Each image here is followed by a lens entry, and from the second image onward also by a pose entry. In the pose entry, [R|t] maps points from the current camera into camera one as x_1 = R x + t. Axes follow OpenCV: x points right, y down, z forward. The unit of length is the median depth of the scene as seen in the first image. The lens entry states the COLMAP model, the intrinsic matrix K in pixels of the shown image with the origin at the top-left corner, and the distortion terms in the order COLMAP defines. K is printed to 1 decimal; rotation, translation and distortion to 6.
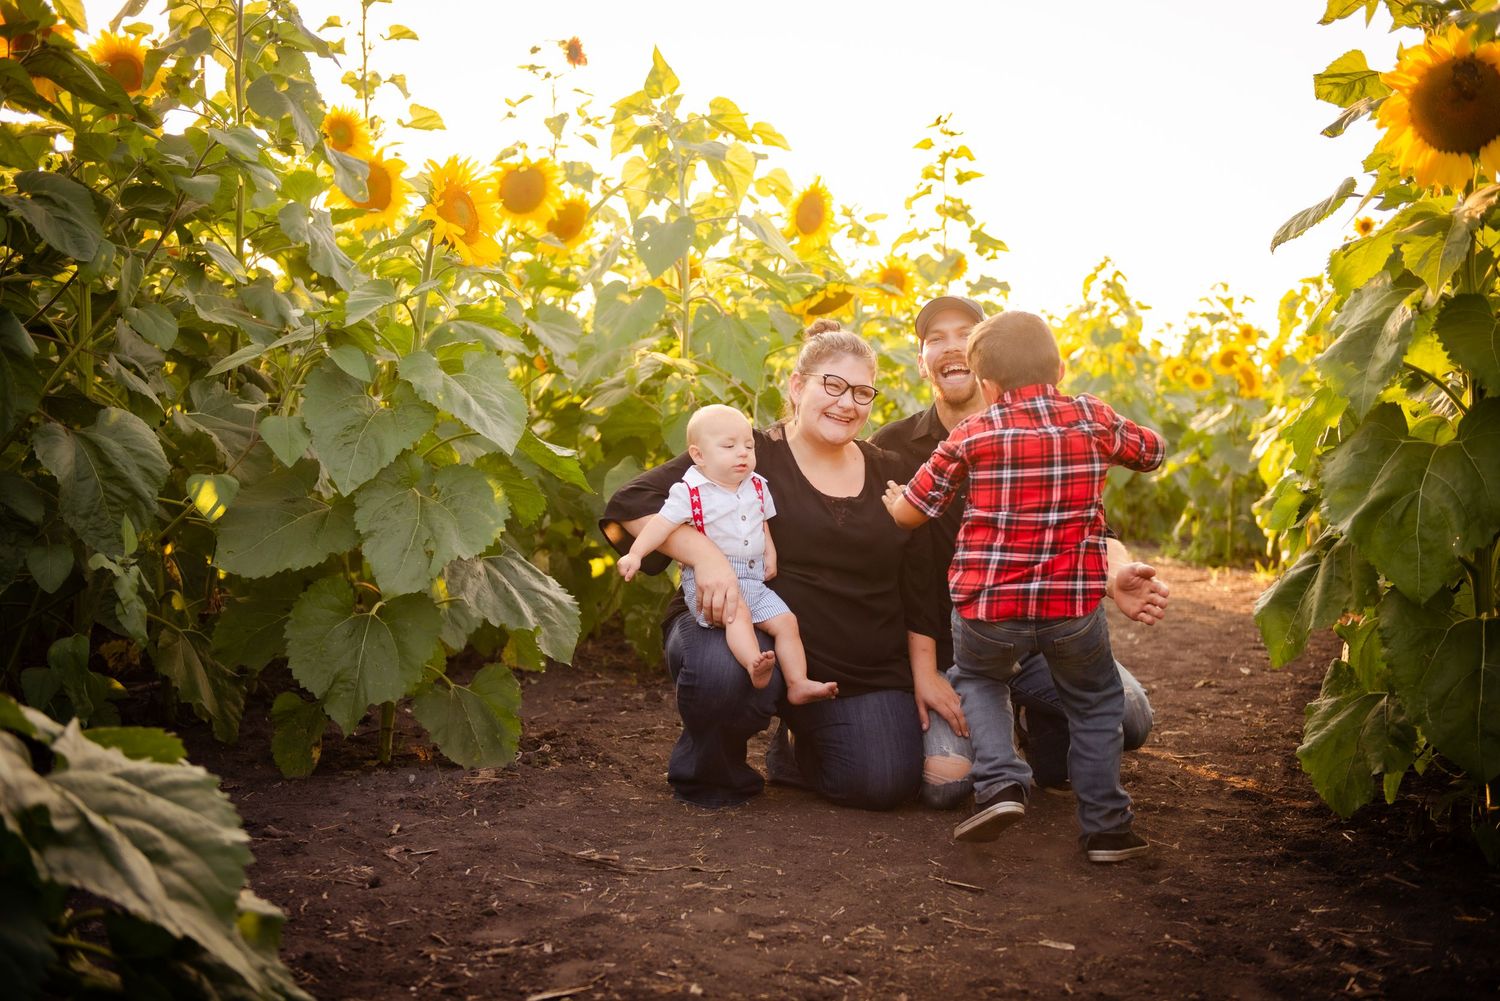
lens RADIAL K [[2016.7, 0, 750.0], [0, 2016.7, 500.5], [0, 0, 1]] dist [0.212147, 0.015484]
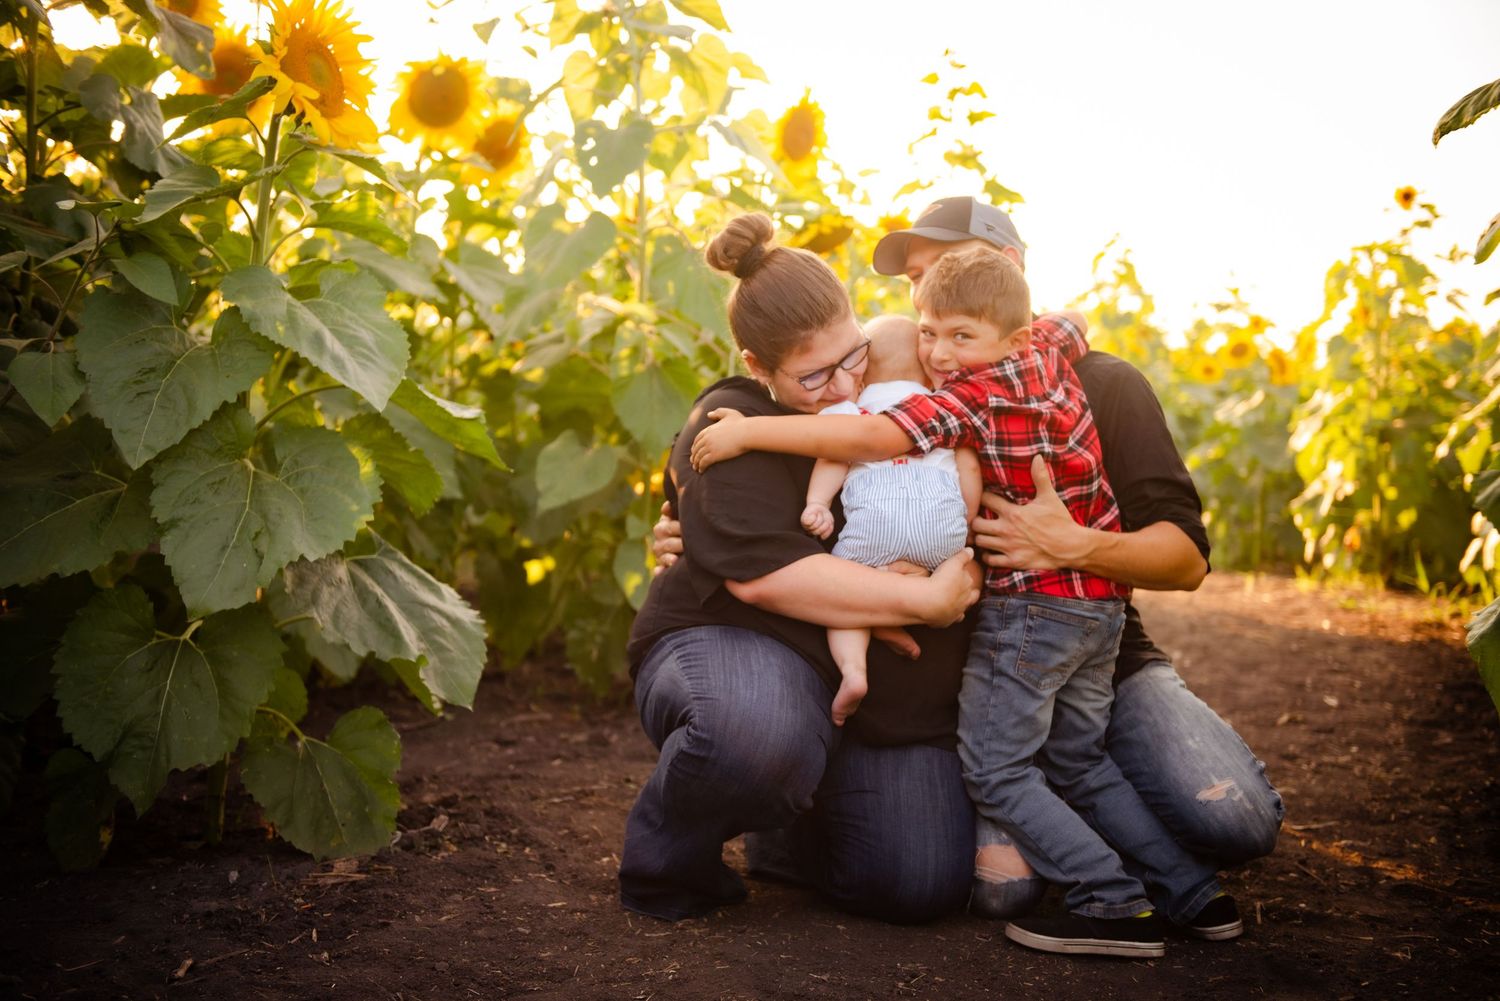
lens RADIAL K [[2016.7, 0, 750.0], [0, 2016.7, 500.5], [0, 0, 1]] dist [0.212147, 0.015484]
pose [[0.999921, 0.002798, 0.012222, 0.000609], [-0.002768, 0.999993, -0.002508, 0.007439], [-0.012228, 0.002474, 0.999922, 0.225589]]
